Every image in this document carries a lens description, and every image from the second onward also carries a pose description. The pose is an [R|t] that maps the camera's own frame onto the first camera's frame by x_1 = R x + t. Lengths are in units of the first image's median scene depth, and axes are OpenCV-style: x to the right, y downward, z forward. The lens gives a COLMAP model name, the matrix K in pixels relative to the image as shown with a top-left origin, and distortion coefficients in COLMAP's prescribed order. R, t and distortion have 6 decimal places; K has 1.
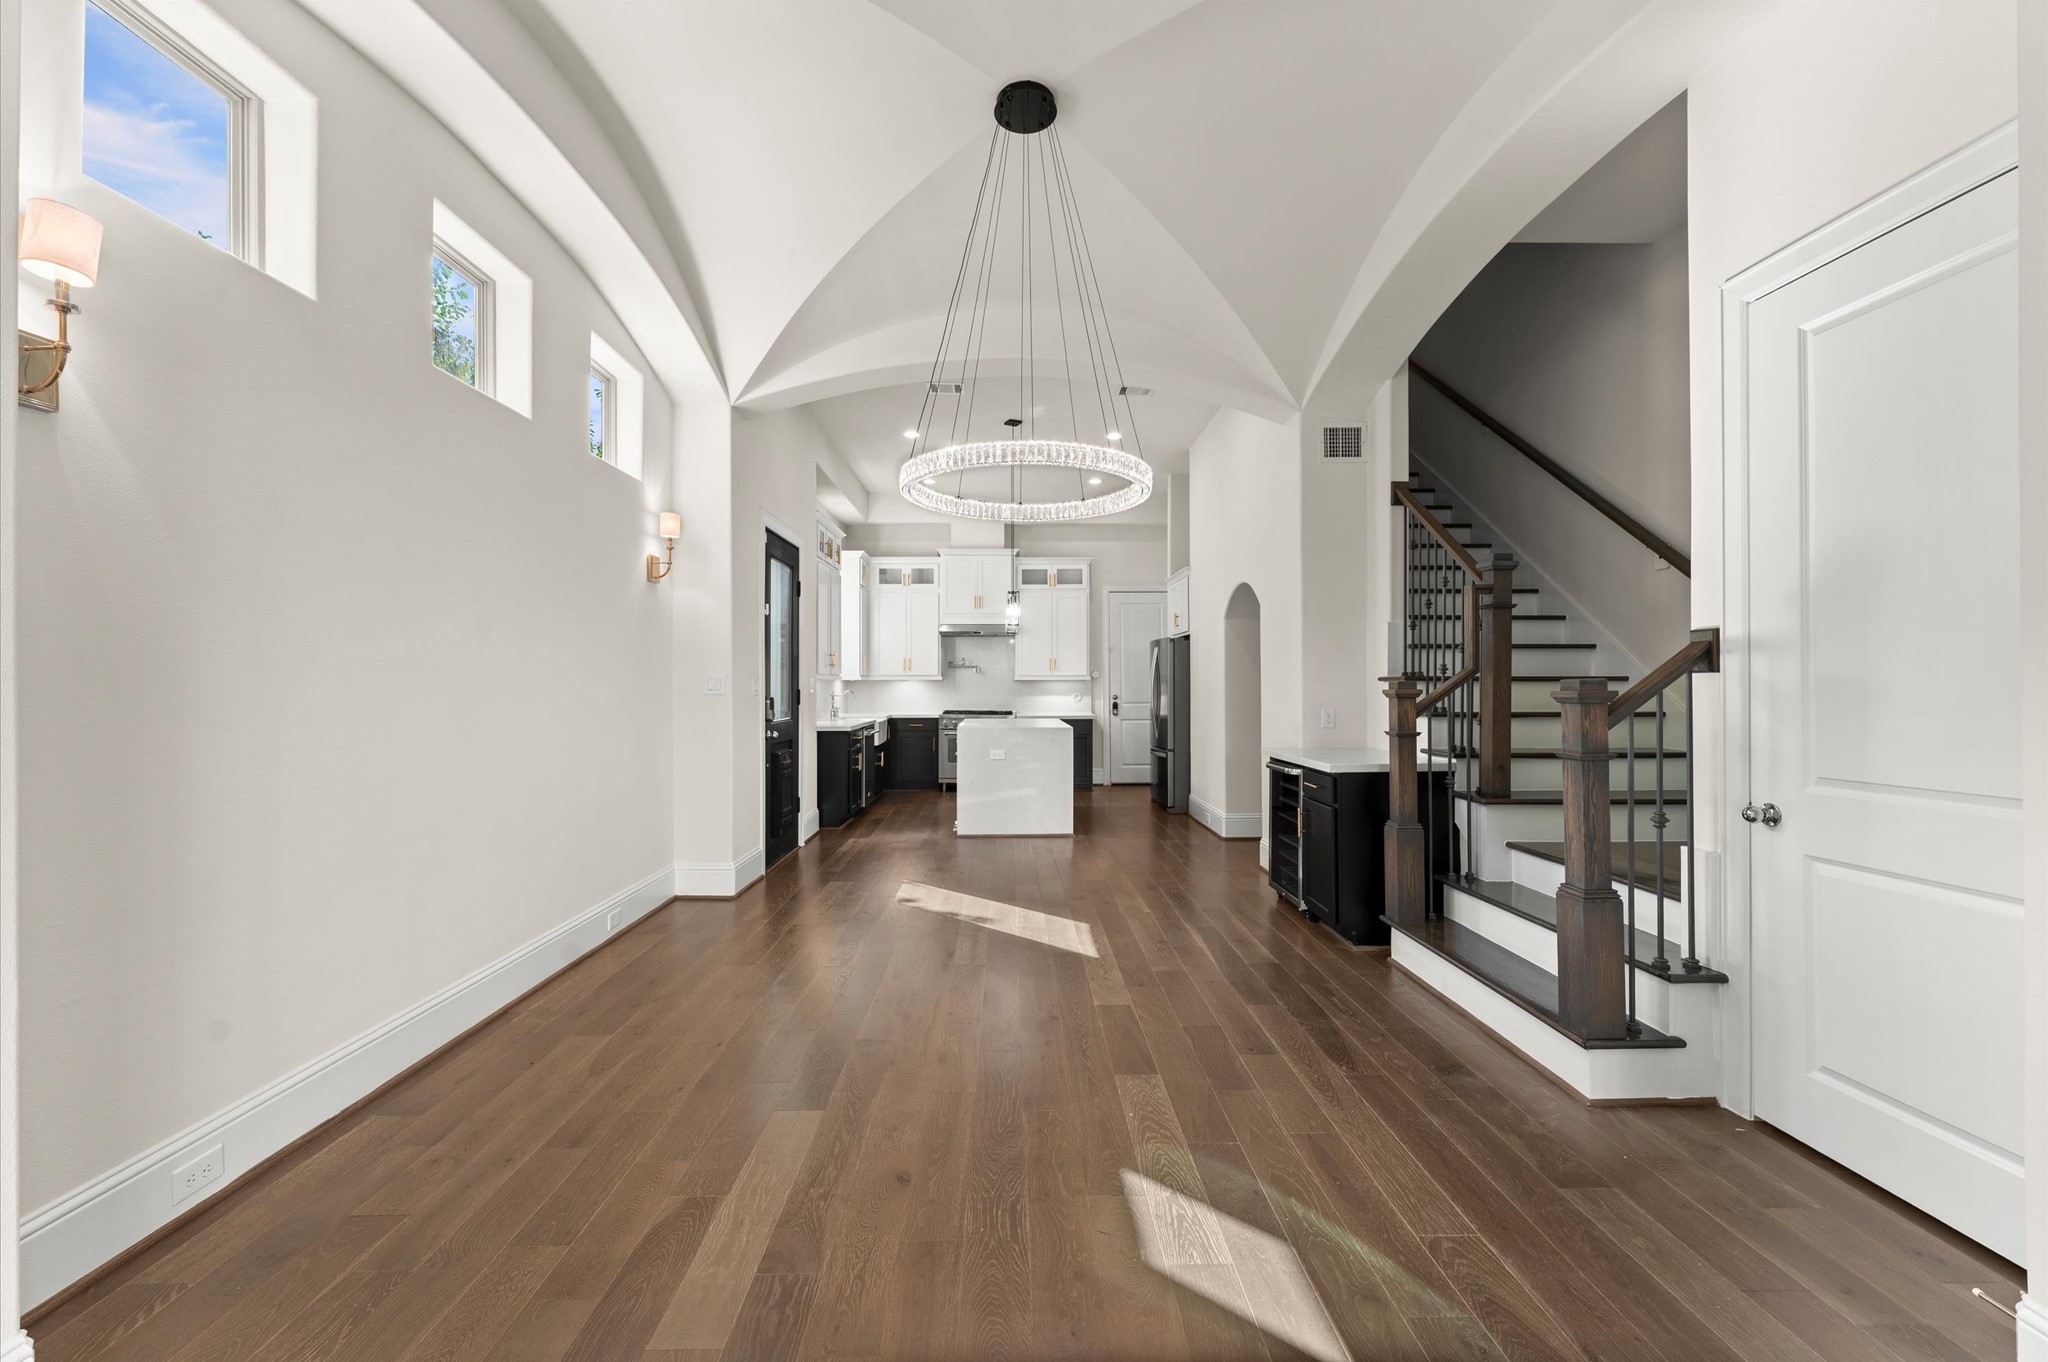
lens RADIAL K [[815.7, 0, 1026.7], [0, 815.7, 684.3], [0, 0, 1]] dist [-0.016207, 0.000029]
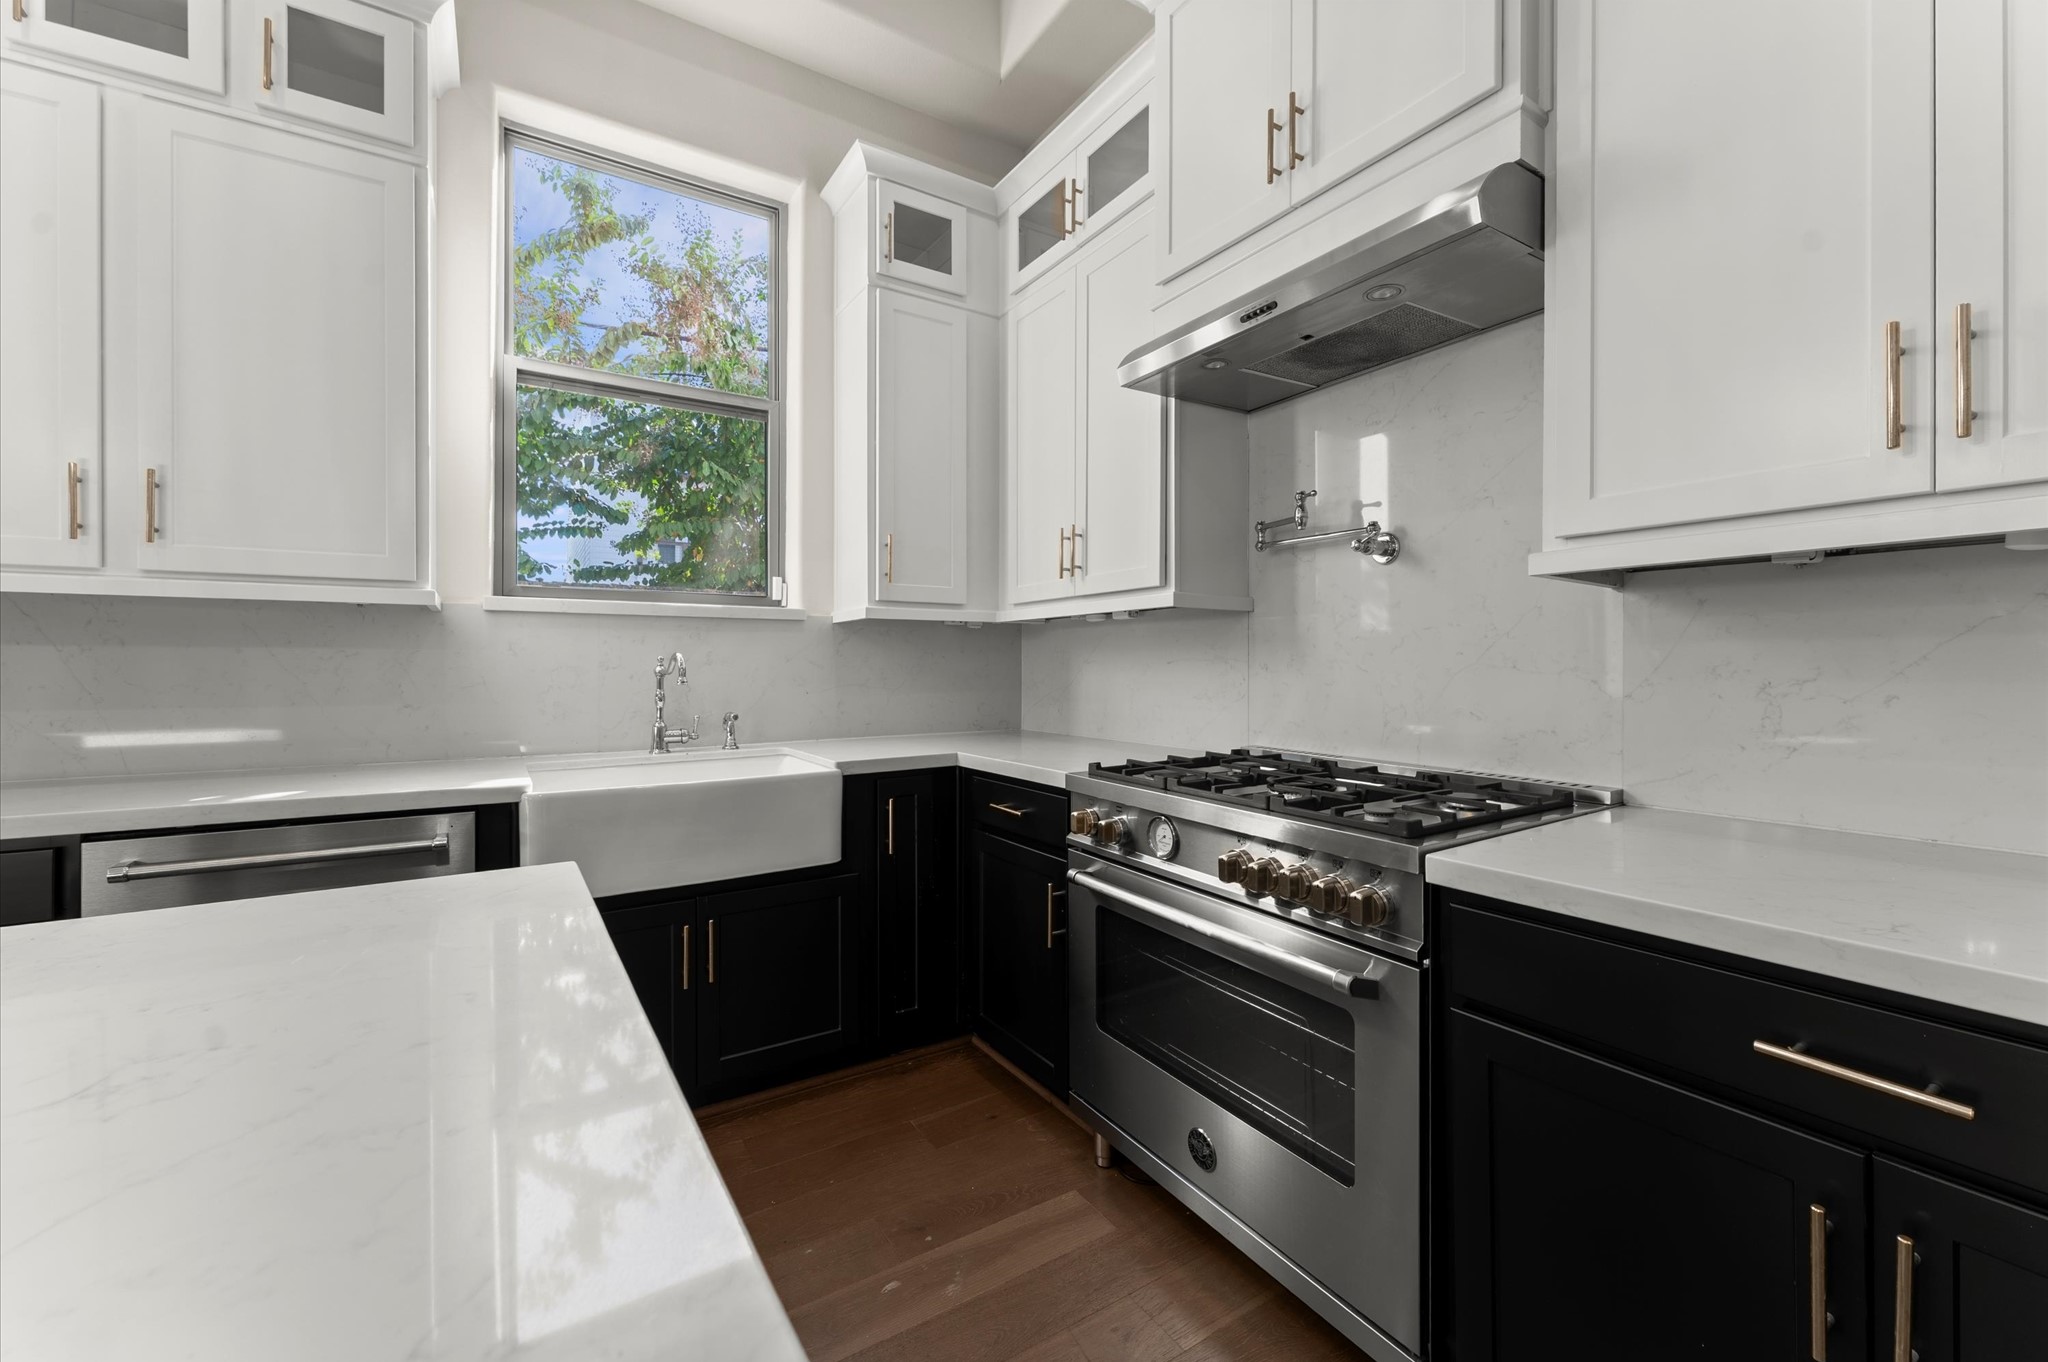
lens RADIAL K [[823.4, 0, 1029.5], [0, 823.4, 668.0], [0, 0, 1]] dist [0.000830, -0.000008]
pose [[0.509073, 0.005608, -0.860705, 0.094485], [-0.000979, 0.999982, 0.005937, 0.014816], [0.860723, -0.002180, 0.509069, 1.320219]]
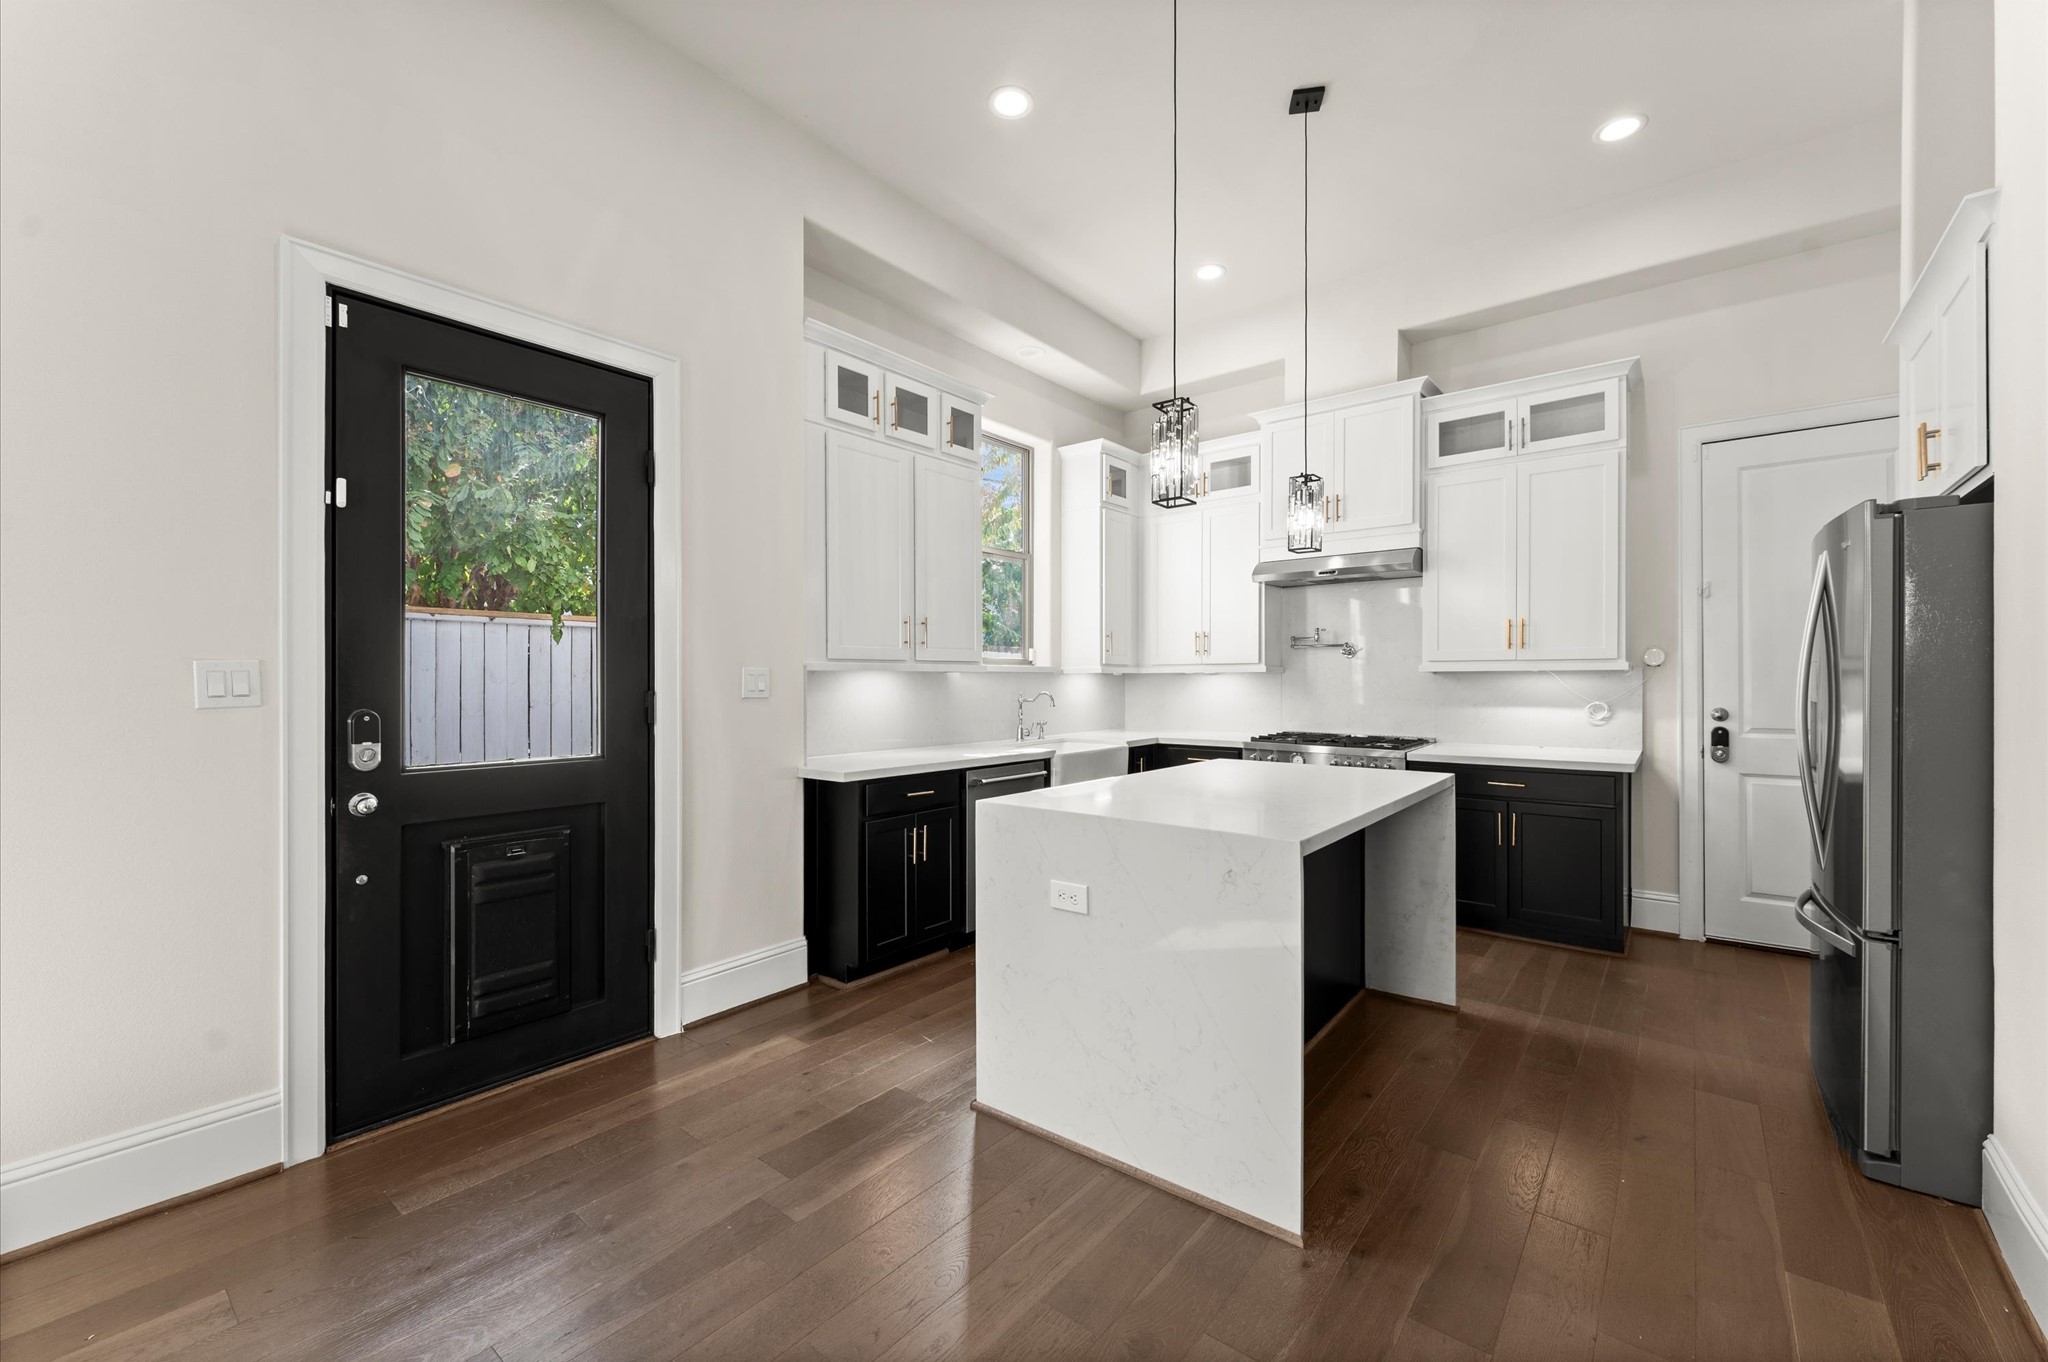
lens RADIAL K [[823.5, 0, 1024.1], [0, 823.5, 685.1], [0, 0, 1]] dist [0.001827, 0.000089]
pose [[0.763880, 0.005172, -0.645337, 0.172965], [-0.001650, 0.999980, 0.006061, 0.000041], [0.645356, -0.003564, 0.763874, 0.784055]]
